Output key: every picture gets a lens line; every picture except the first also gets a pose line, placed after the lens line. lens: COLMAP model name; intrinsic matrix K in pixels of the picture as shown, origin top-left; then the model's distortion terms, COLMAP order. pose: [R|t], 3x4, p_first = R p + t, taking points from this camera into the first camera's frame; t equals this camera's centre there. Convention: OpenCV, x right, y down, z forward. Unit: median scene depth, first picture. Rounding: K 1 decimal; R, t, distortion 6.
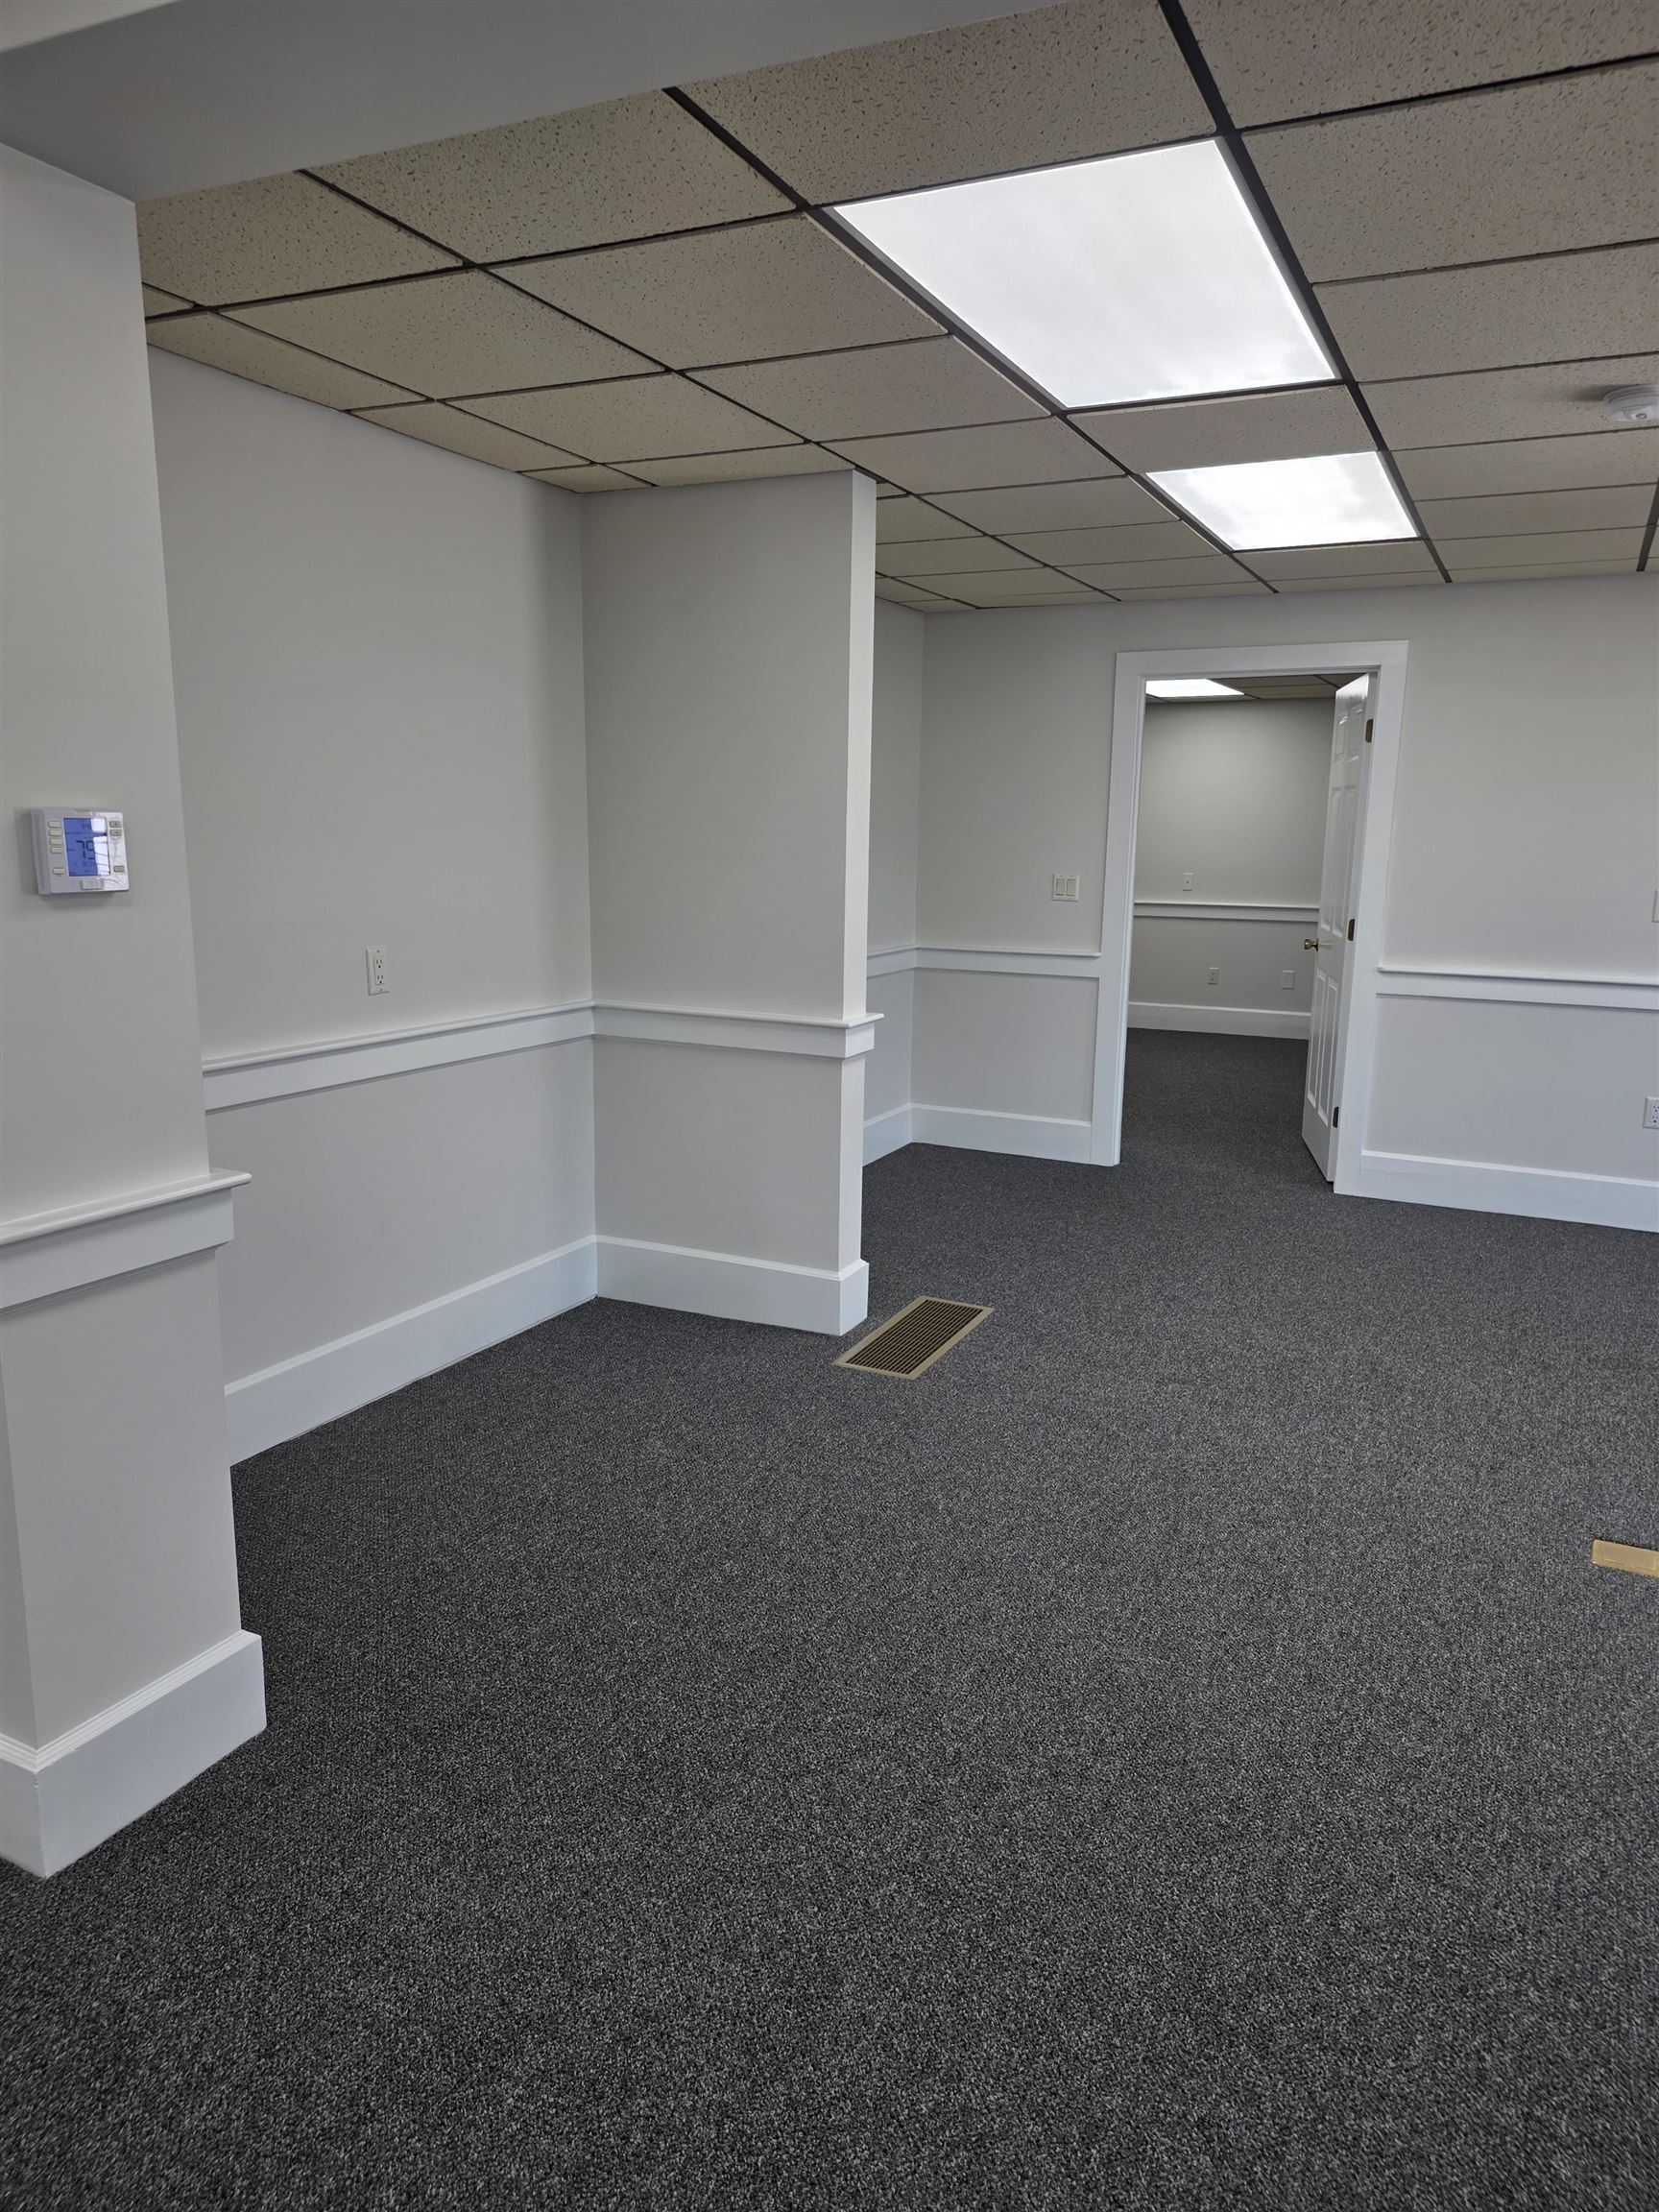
lens RADIAL K [[1471.6, 0, 829.5], [0, 1471.6, 1106.0], [0, 0, 1]] dist [0.175627, -0.266528]
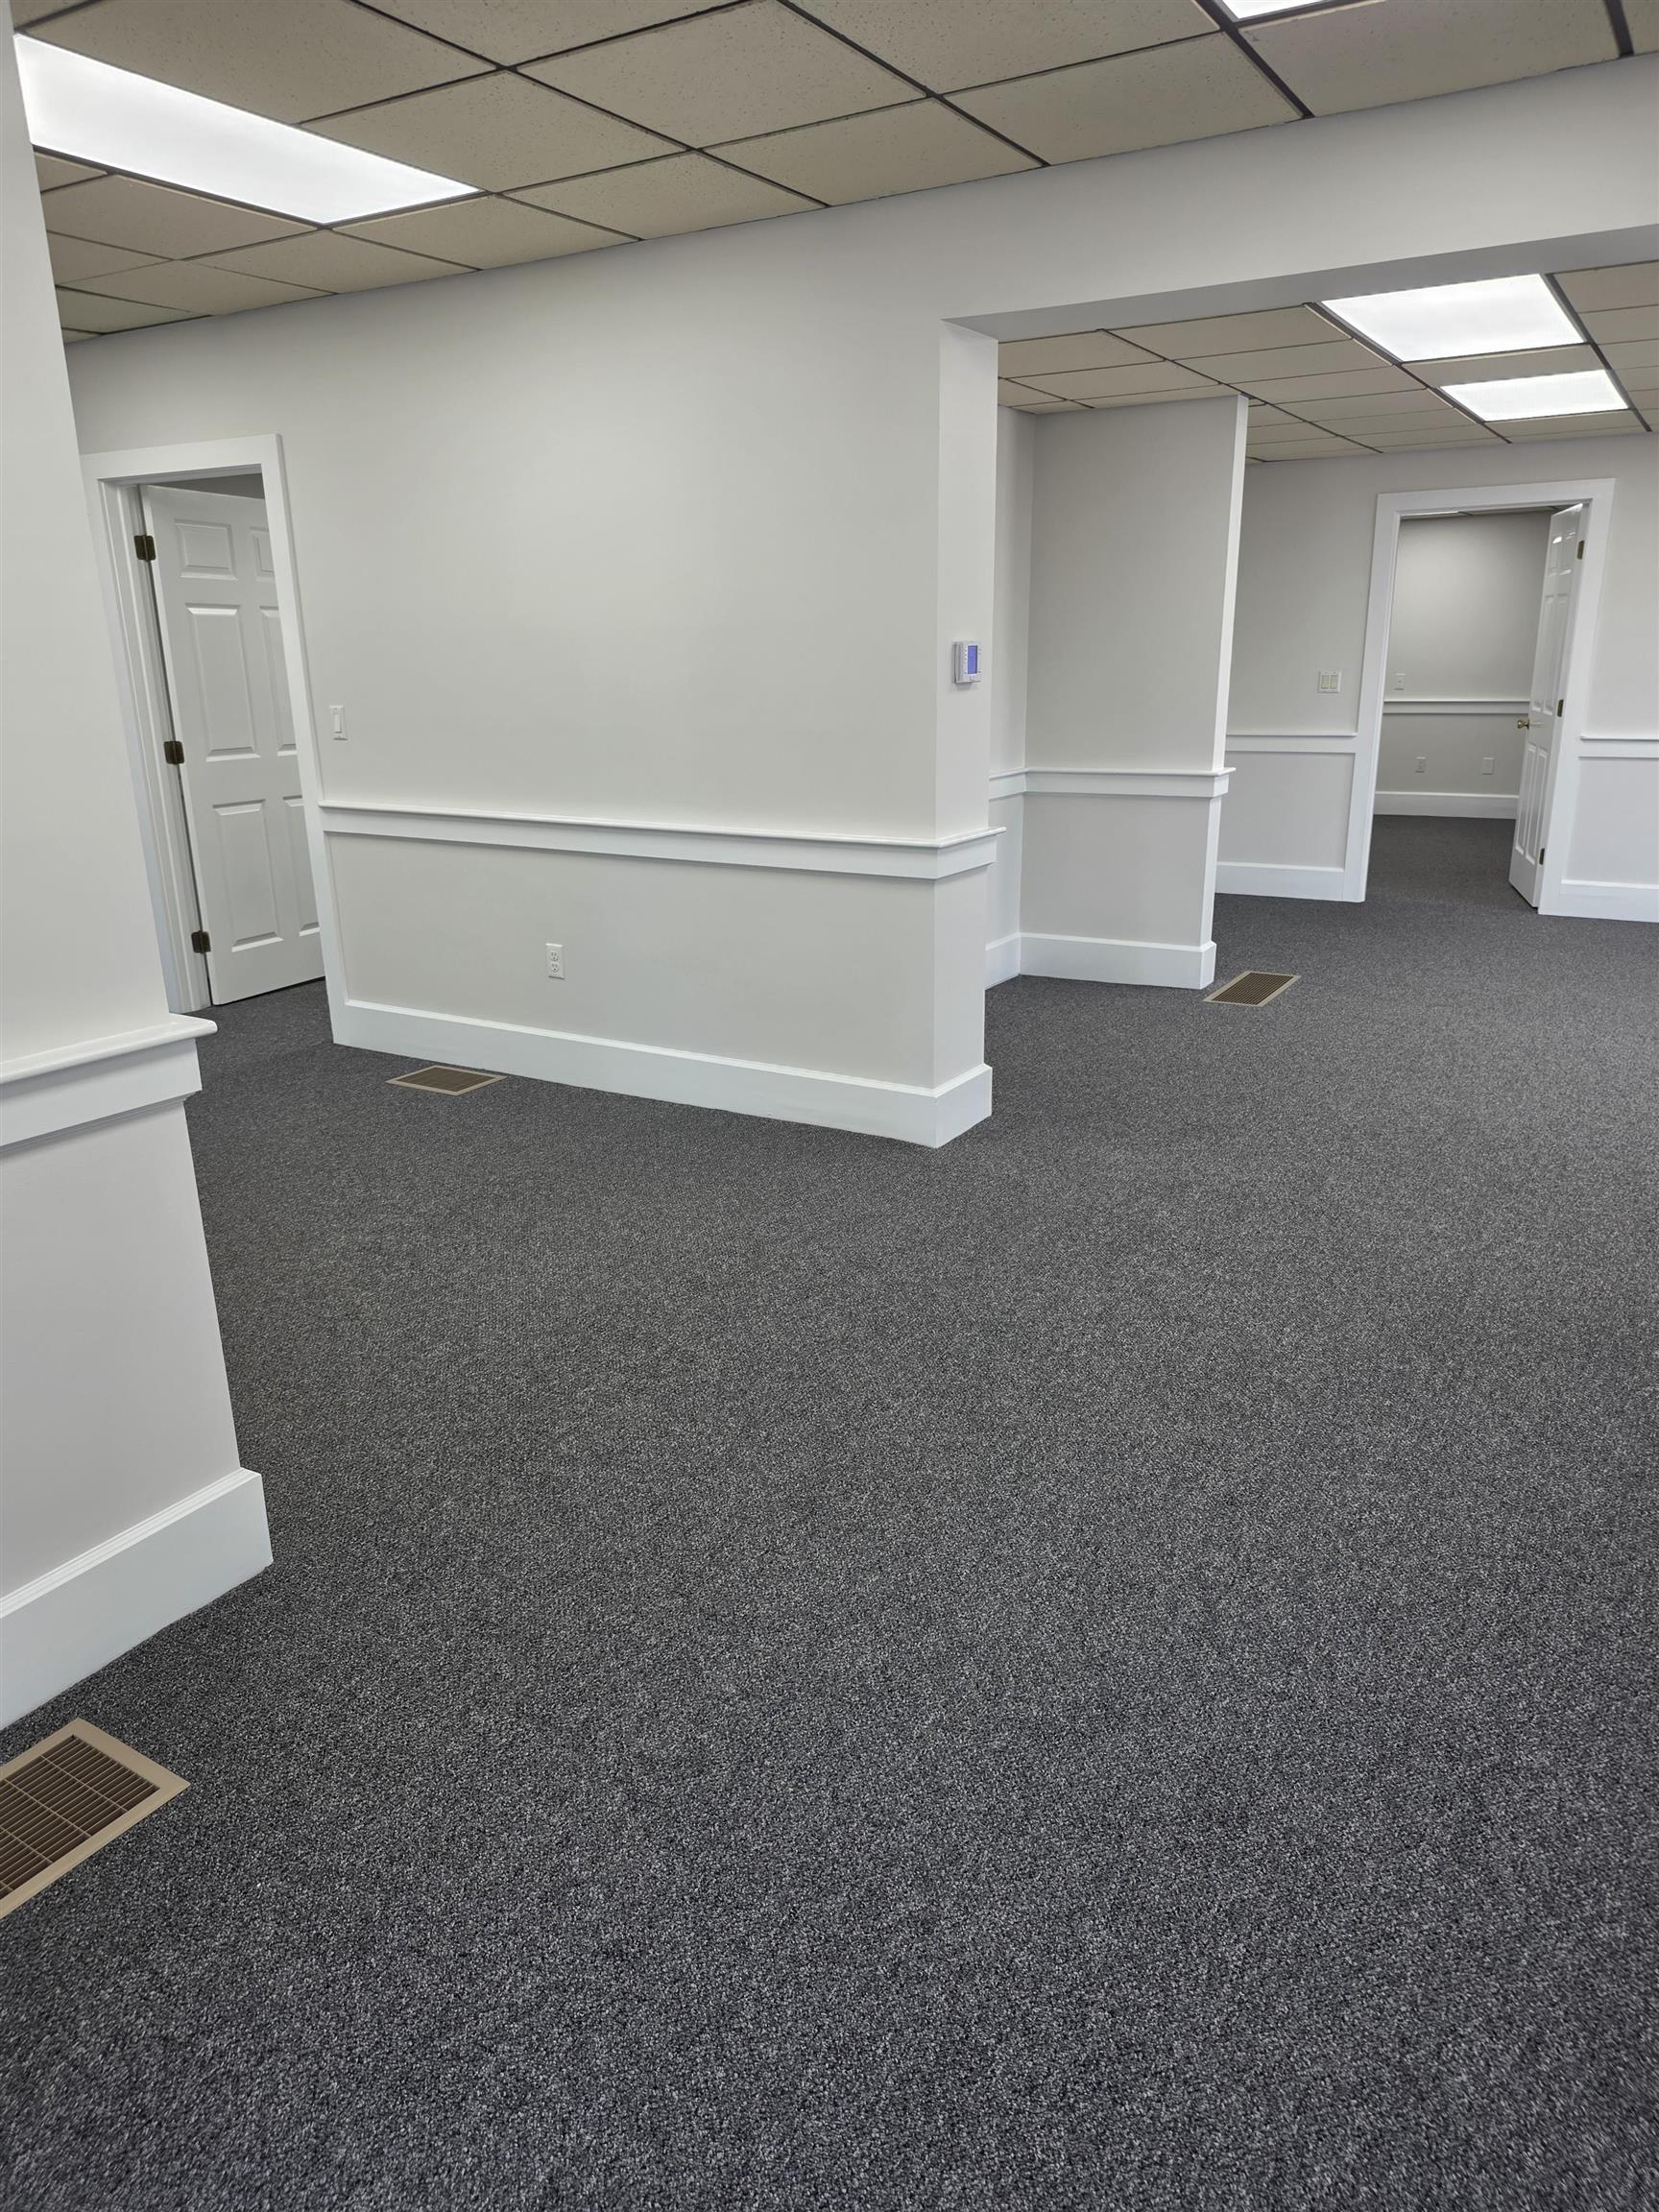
lens RADIAL K [[1463.7, 0, 828.1], [0, 1463.7, 1085.7], [0, 0, 1]] dist [0.094651, -0.099946]
pose [[0.995289, -0.003702, -0.096883, -0.205540], [0.013456, 0.994875, 0.100216, 0.090326], [0.096016, -0.101047, 0.990238, -0.480490]]
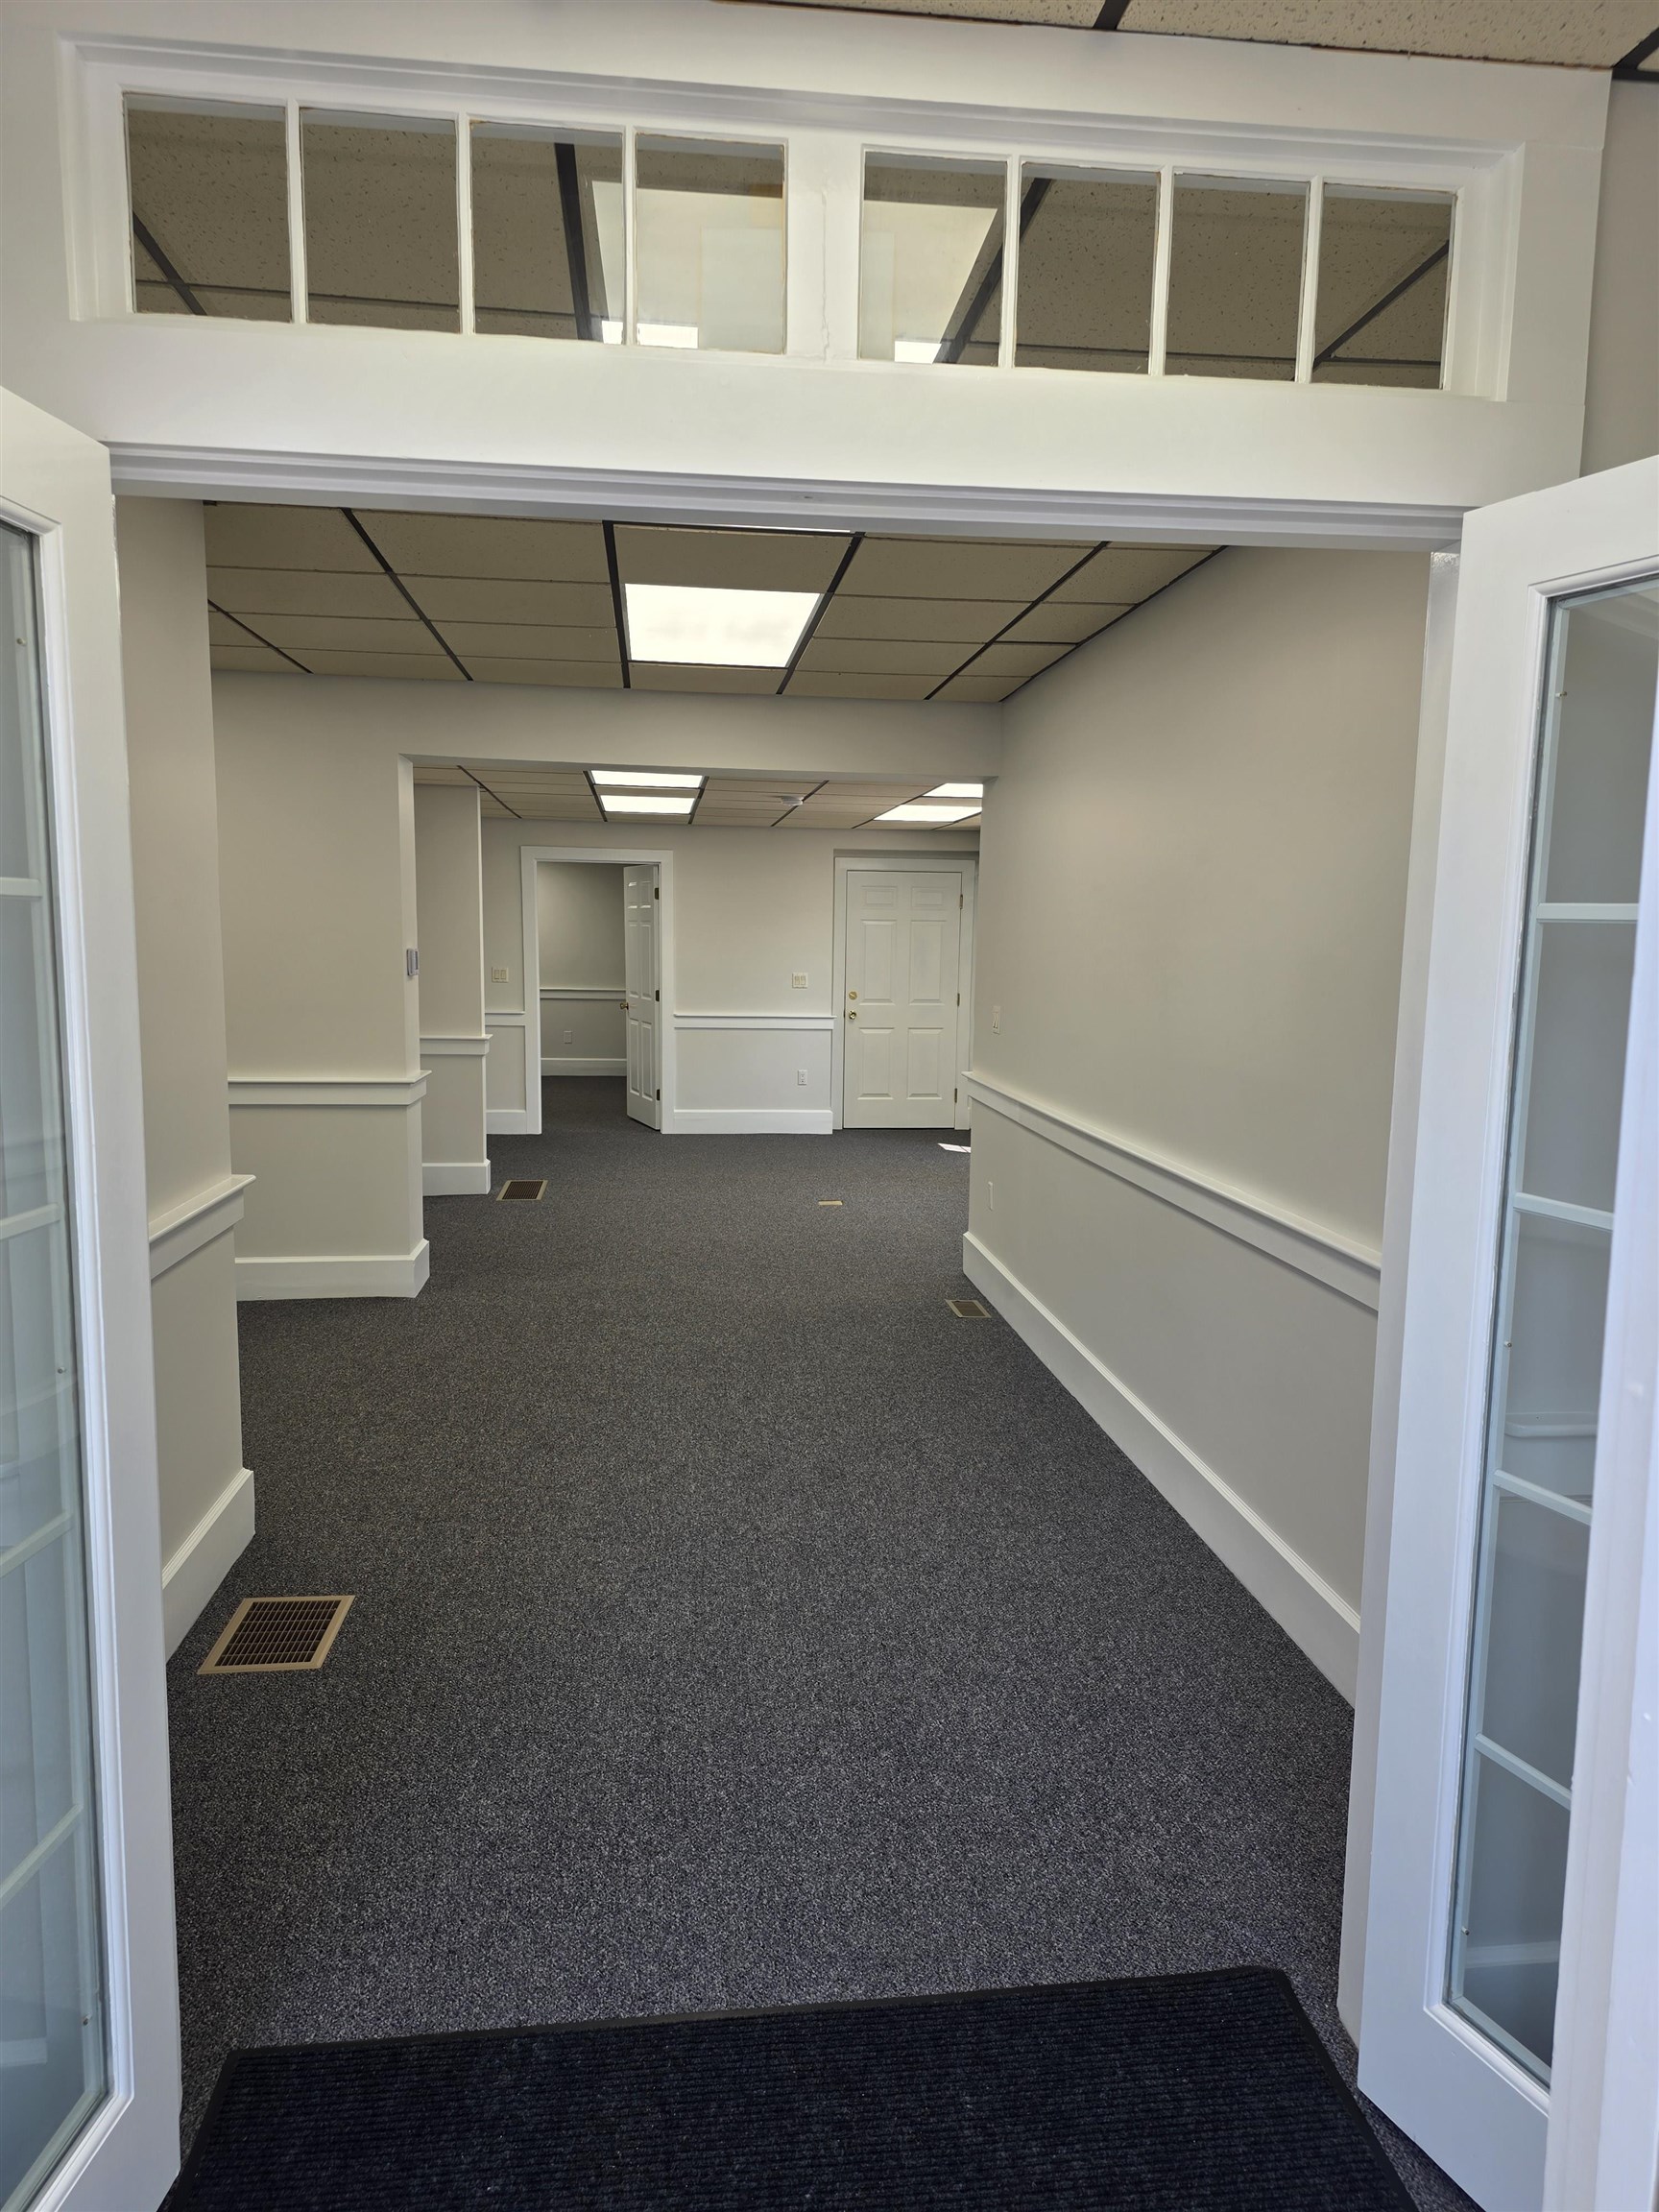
lens RADIAL K [[1441.4, 0, 839.3], [0, 1441.4, 1105.6], [0, 0, 1]] dist [0.136816, -0.177493]
pose [[0.837230, -0.069052, 0.542474, -0.600973], [0.103035, 0.994147, -0.032474, 0.136249], [-0.537056, 0.083082, 0.839445, -0.848992]]
